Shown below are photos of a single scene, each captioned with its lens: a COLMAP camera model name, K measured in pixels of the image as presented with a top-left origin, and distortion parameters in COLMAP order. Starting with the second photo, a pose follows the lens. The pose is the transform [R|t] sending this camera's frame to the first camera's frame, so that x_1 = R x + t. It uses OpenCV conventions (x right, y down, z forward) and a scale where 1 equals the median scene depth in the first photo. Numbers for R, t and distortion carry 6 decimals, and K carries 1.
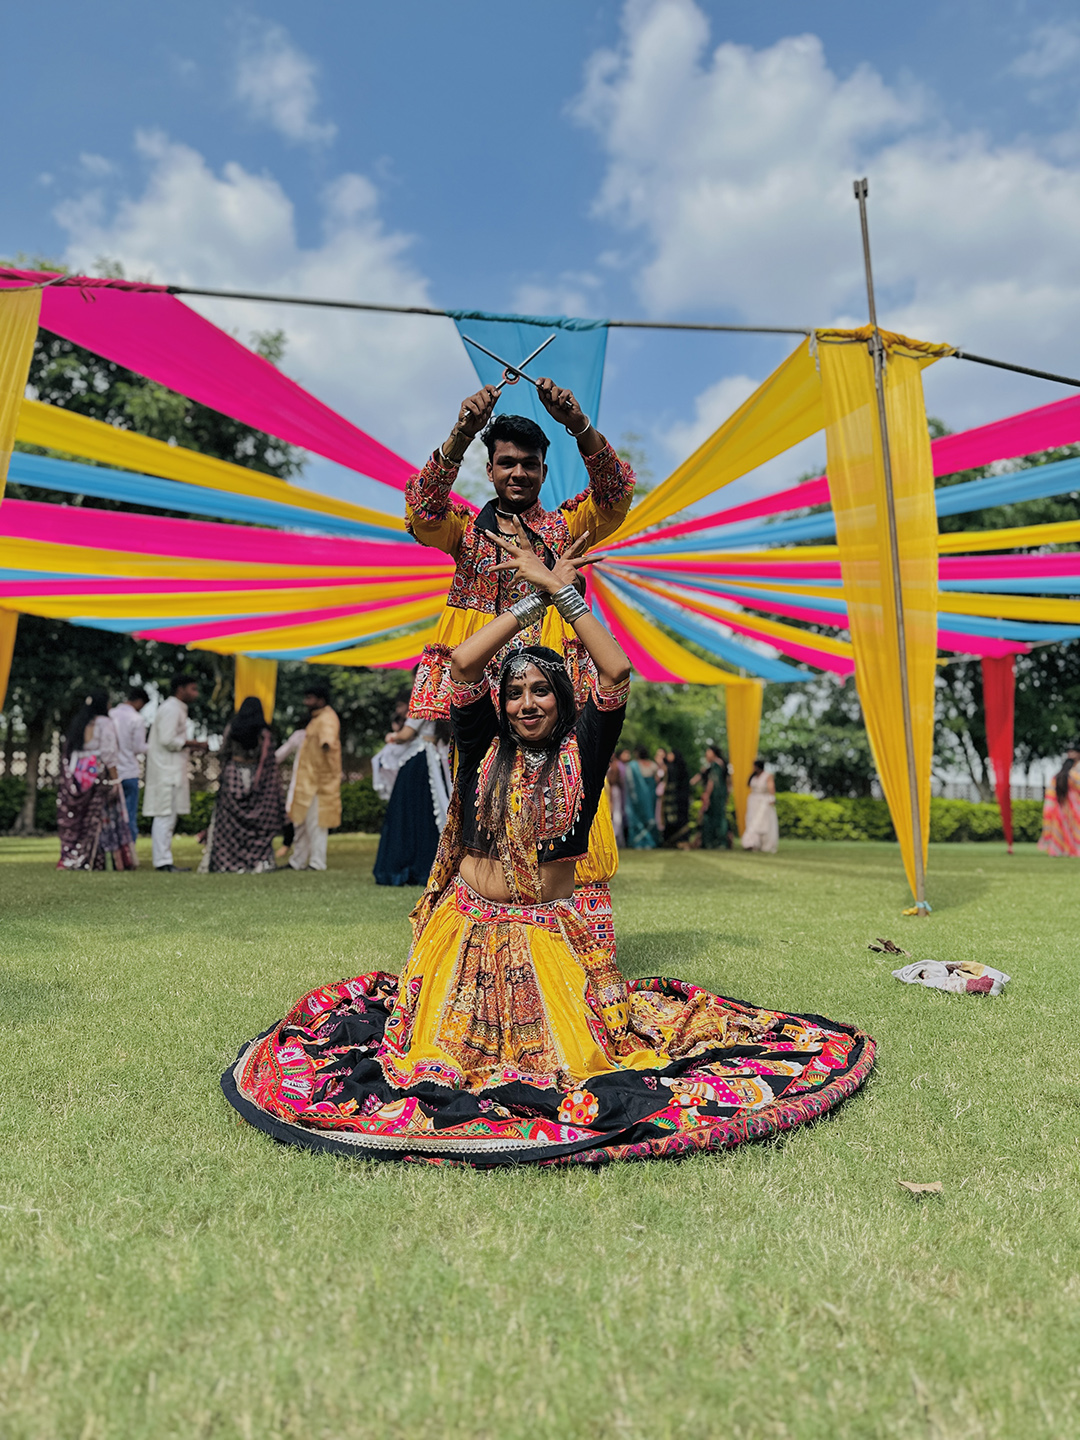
lens RADIAL K [[1003.3, 0, 556.3], [0, 1003.3, 747.4], [0, 0, 1]] dist [-0.003078, -0.006874]
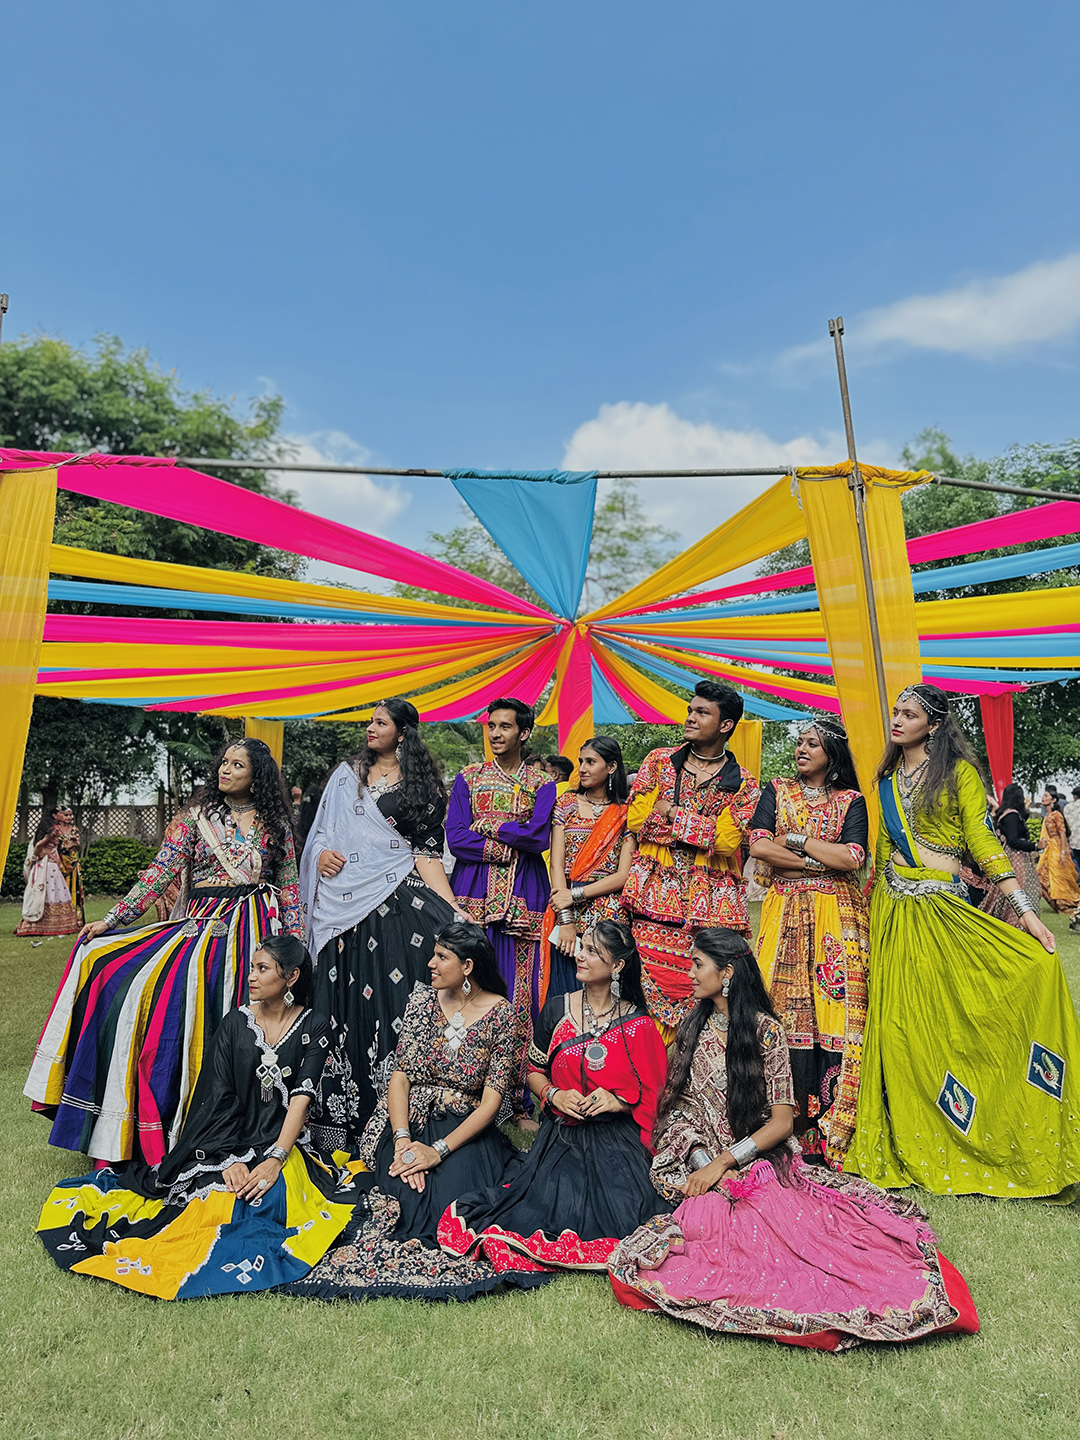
lens RADIAL K [[1003.3, 0, 544.1], [0, 1003.3, 730.2], [0, 0, 1]] dist [-0.003078, -0.006874]
pose [[0.999329, -0.032823, -0.016275, 0.003754], [0.032423, 0.999180, -0.024257, -0.102534], [0.017058, 0.023713, 0.999573, -0.029172]]
